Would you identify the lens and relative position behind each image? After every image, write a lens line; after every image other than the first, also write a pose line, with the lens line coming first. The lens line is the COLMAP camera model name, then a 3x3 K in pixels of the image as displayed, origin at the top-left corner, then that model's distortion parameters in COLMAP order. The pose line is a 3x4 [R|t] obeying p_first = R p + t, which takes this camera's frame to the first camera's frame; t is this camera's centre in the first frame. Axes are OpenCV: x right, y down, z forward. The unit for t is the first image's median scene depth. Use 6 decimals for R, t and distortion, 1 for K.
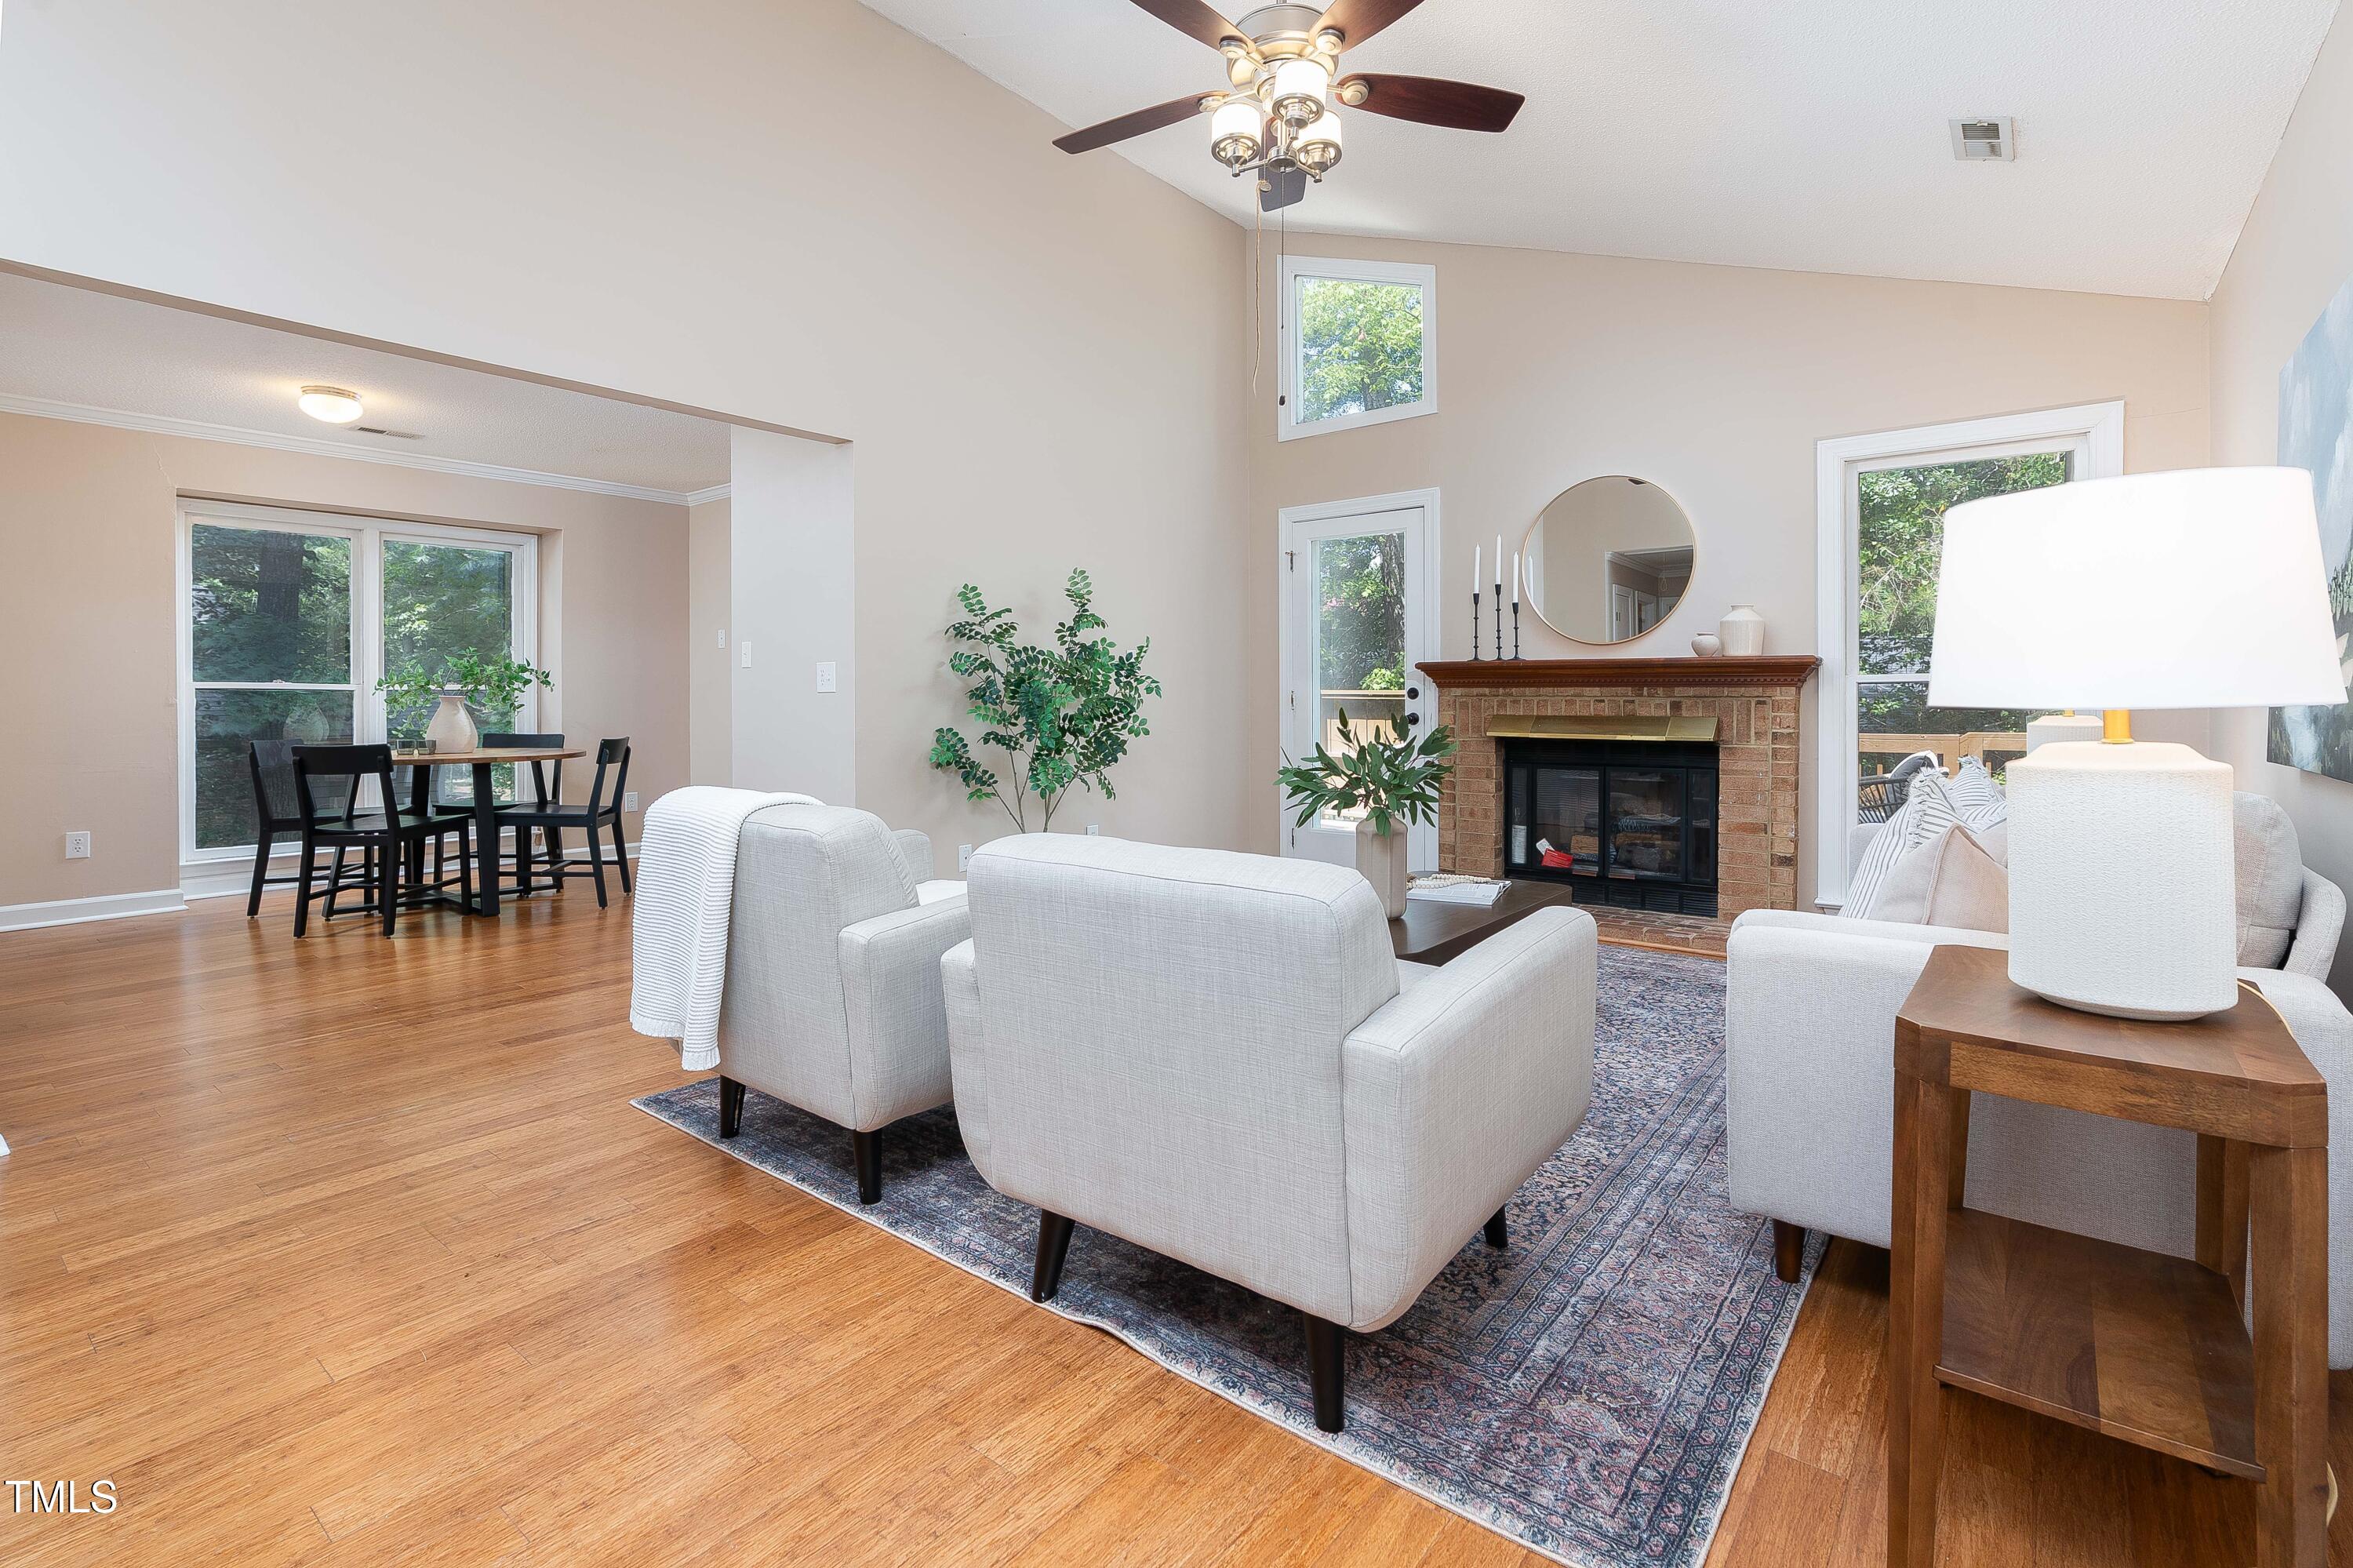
lens RADIAL K [[1098.9, 0, 1170.5], [0, 1098.9, 702.5], [0, 0, 1]] dist [-0.001468, 0.000009]
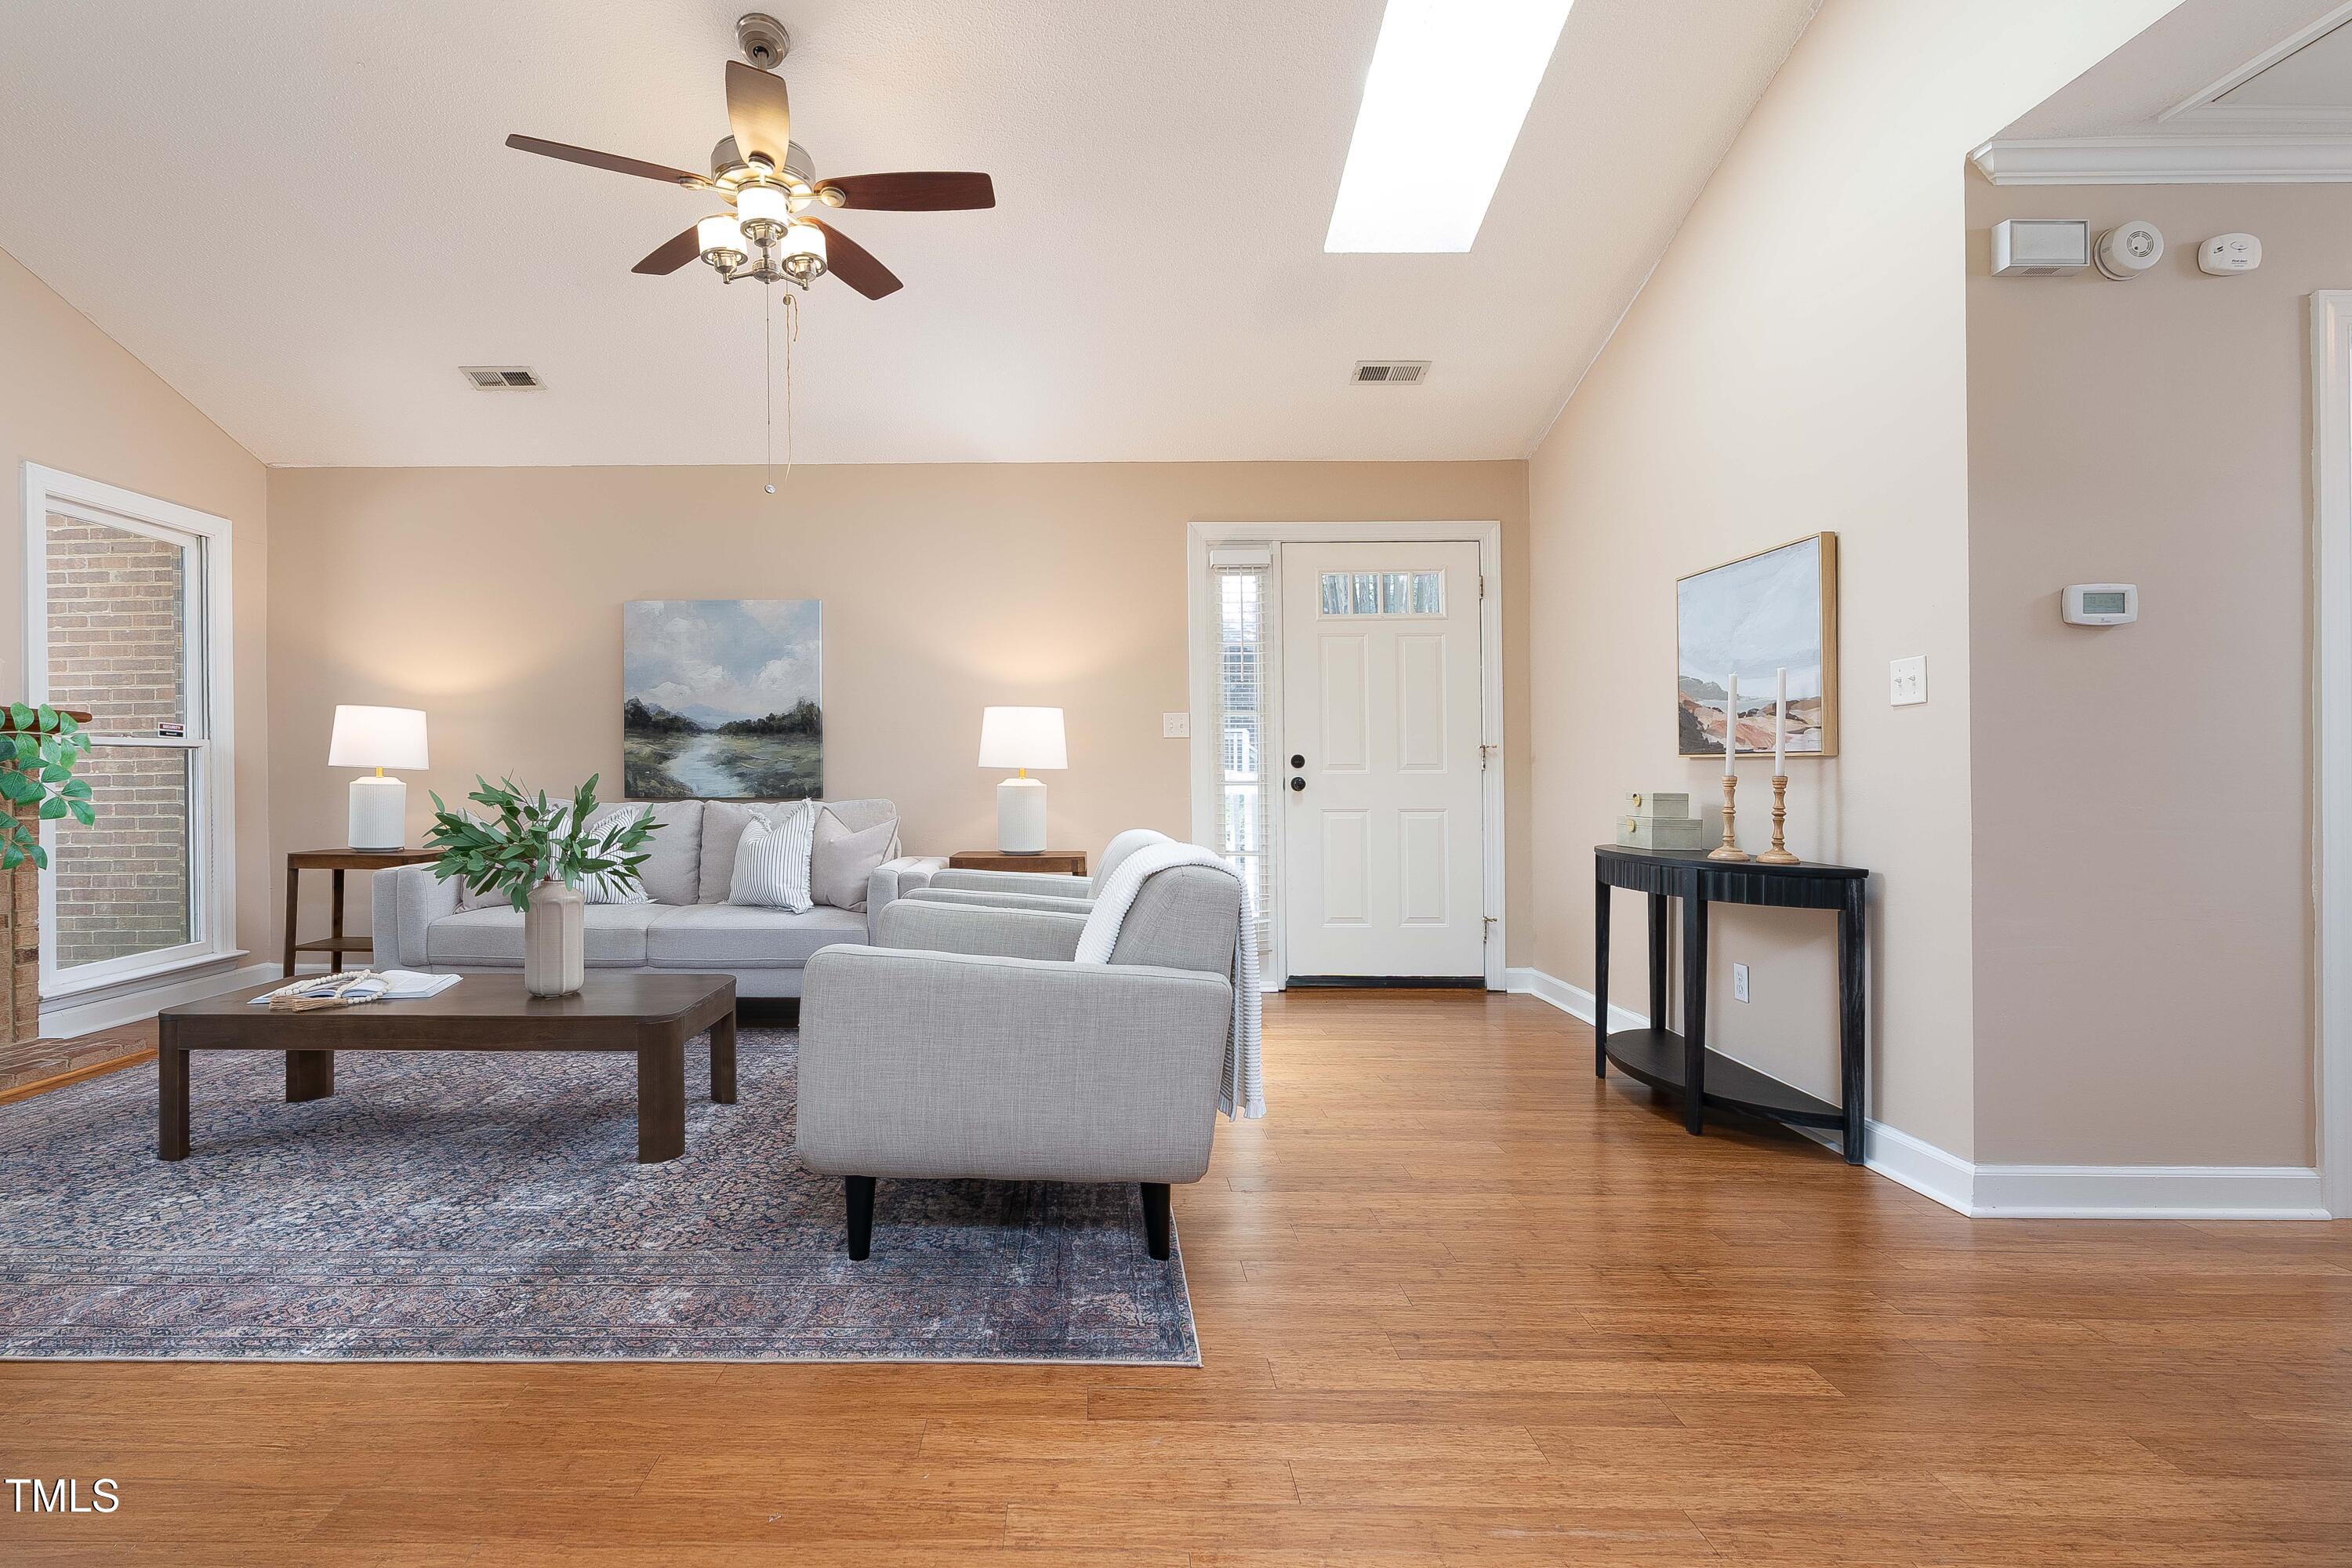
lens RADIAL K [[1106.6, 0, 1055.7], [0, 1106.6, 790.5], [0, 0, 1]] dist [-0.004600, 0.000233]
pose [[-0.606880, -0.009164, 0.794741, -0.535023], [0.001472, 0.999919, 0.012654, 0.008052], [-0.794792, 0.008849, -0.606817, 0.811247]]
